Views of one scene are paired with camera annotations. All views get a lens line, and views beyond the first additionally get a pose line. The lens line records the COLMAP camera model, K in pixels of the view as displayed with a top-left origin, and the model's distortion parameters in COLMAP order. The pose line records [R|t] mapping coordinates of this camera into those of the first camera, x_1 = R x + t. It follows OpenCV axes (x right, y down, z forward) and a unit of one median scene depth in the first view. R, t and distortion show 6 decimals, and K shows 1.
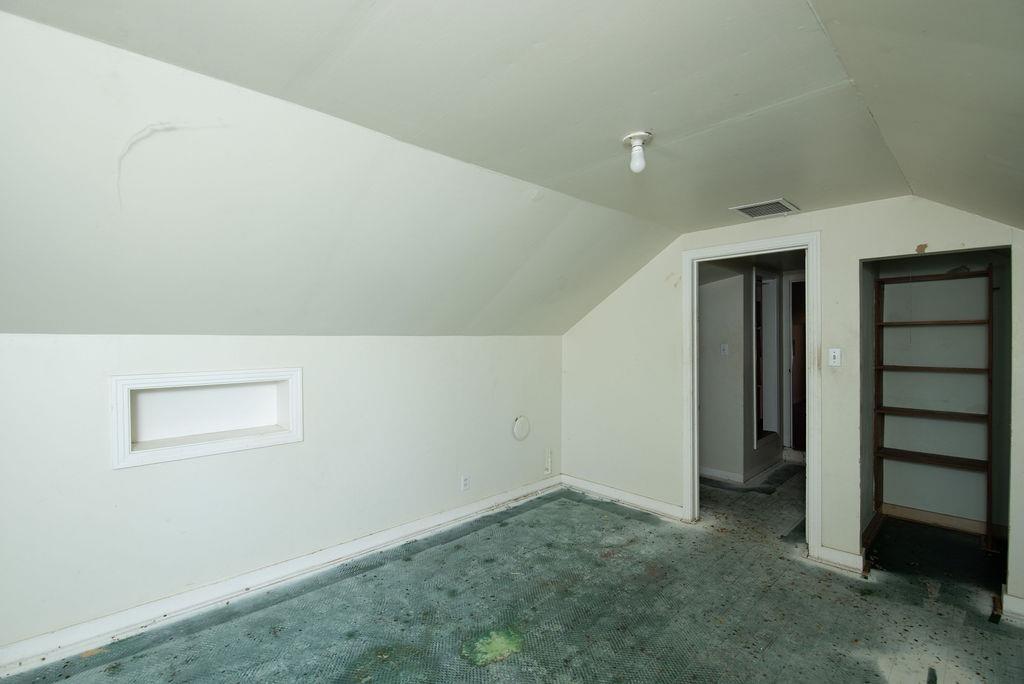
lens RADIAL K [[442.7, 0, 510.1], [0, 442.7, 342.7], [0, 0, 1]] dist [-0.000858, -0.008552]
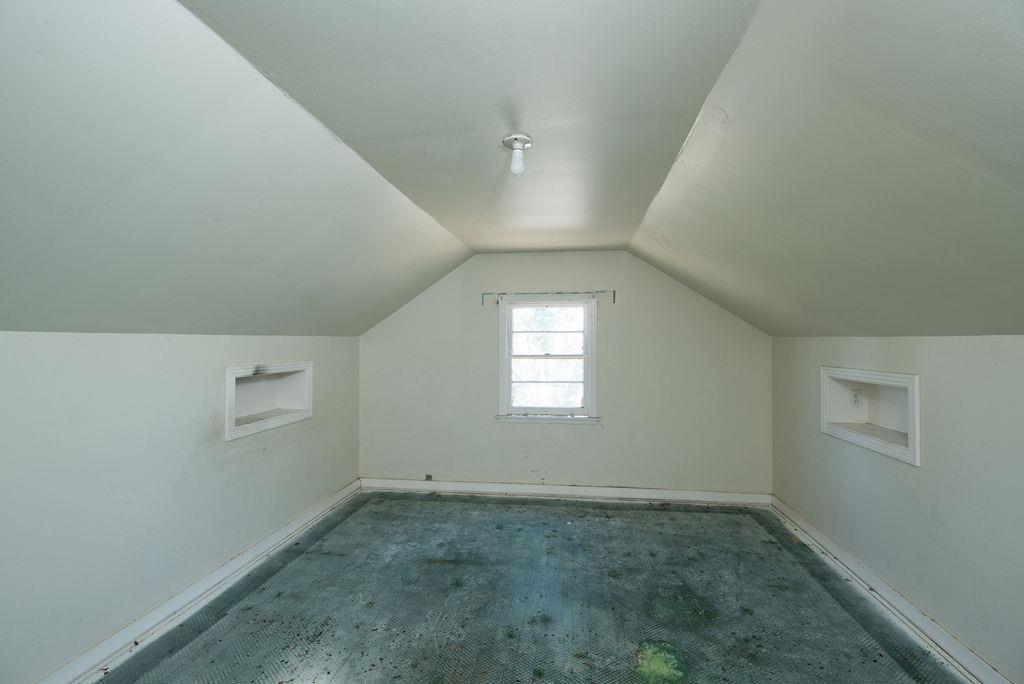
lens RADIAL K [[442.7, 0, 510.1], [0, 442.7, 342.7], [0, 0, 1]] dist [-0.000858, -0.008552]
pose [[-0.774339, 0.011307, -0.632670, 0.774660], [0.004105, 0.999909, 0.012847, -0.018176], [0.632757, 0.007351, -0.774315, 1.464595]]
